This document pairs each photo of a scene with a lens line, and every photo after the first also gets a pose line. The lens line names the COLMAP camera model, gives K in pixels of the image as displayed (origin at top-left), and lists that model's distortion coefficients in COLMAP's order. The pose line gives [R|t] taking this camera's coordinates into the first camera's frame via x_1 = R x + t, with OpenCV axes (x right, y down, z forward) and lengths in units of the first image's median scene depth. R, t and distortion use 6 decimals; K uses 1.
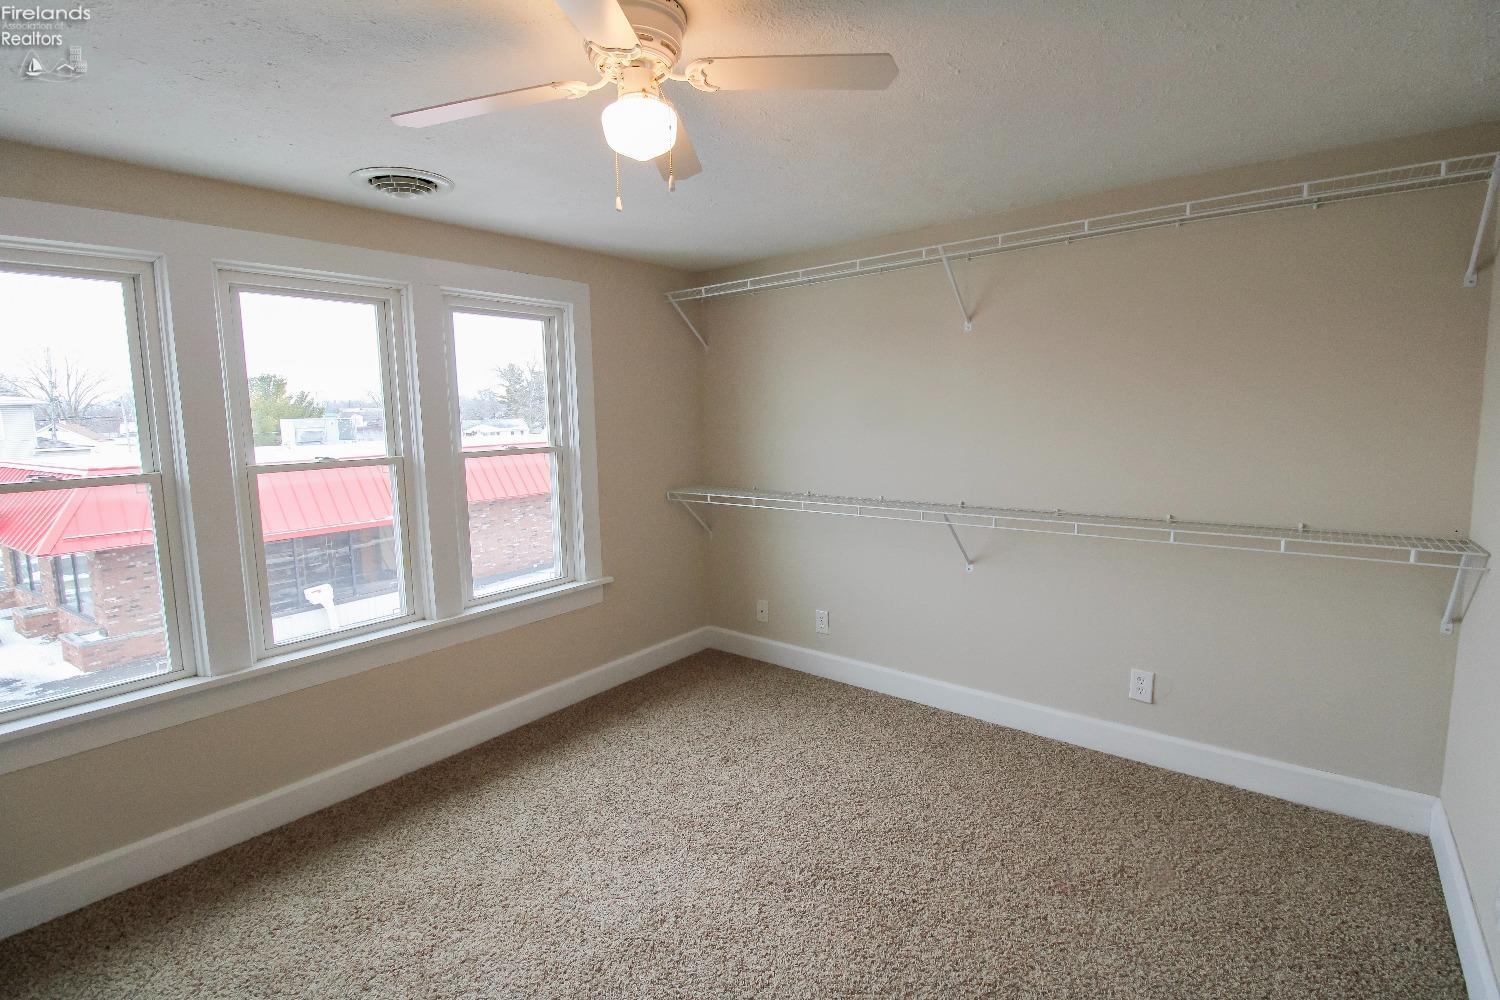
lens RADIAL K [[711.6, 0, 760.4], [0, 711.6, 487.7], [0, 0, 1]] dist [0.000788, -0.015427]
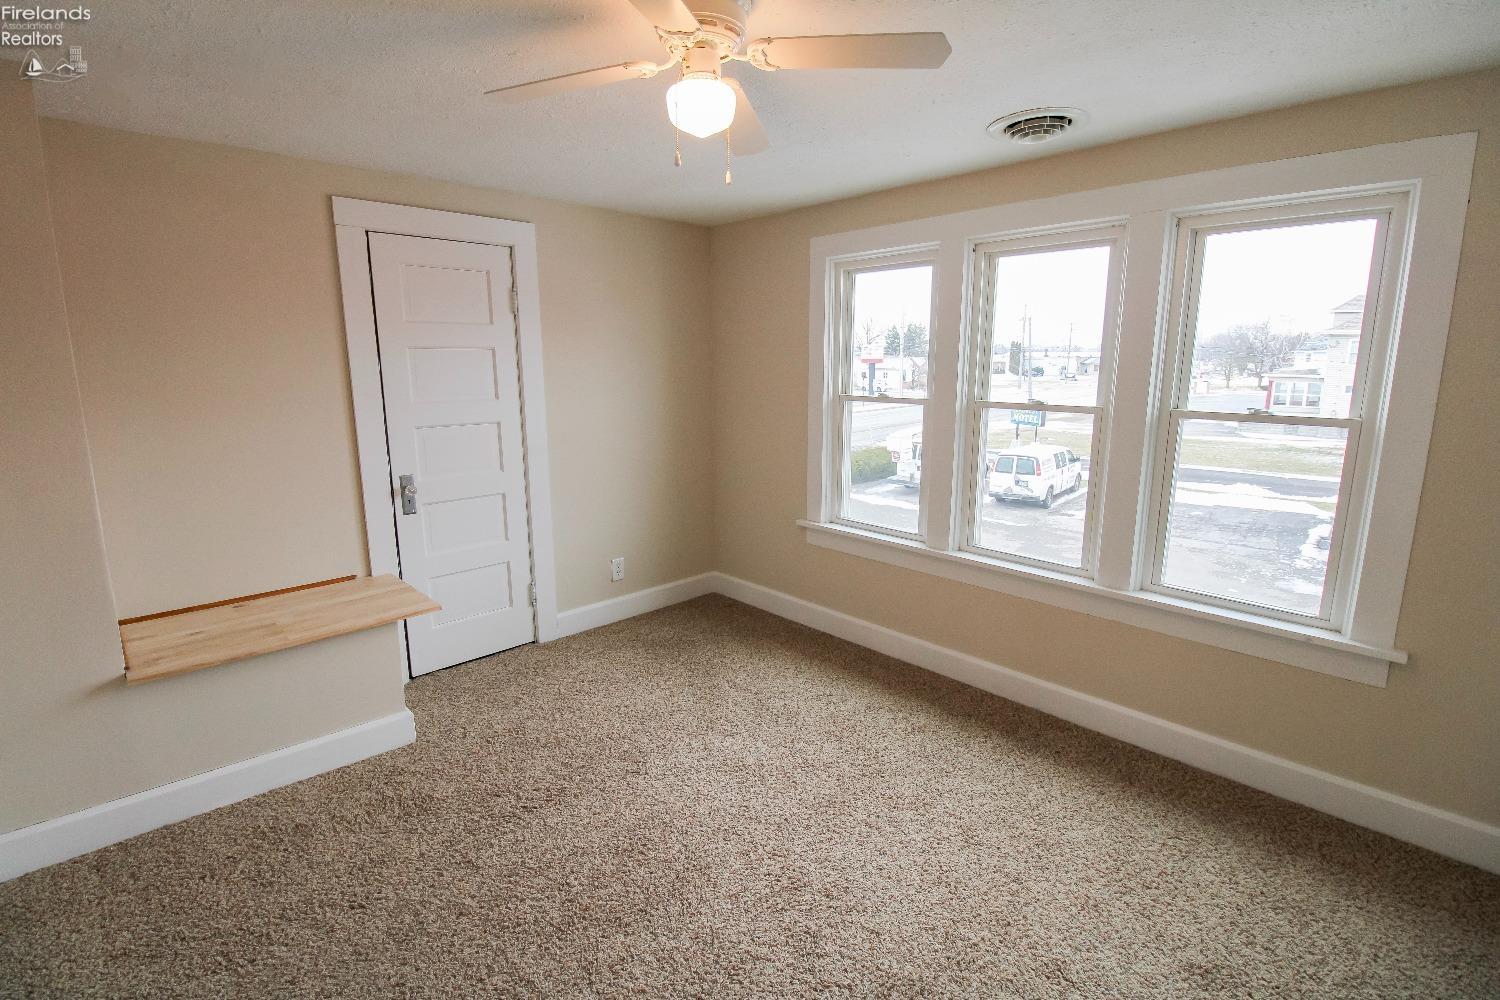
lens RADIAL K [[713.4, 0, 750.0], [0, 713.4, 500.0], [0, 0, 1]] dist [0.014573, -0.016330]
pose [[-0.162207, 0.206257, -0.964959, 0.476051], [-0.112871, 0.967613, 0.225798, -0.078618], [0.980280, 0.145542, -0.133673, 0.619501]]
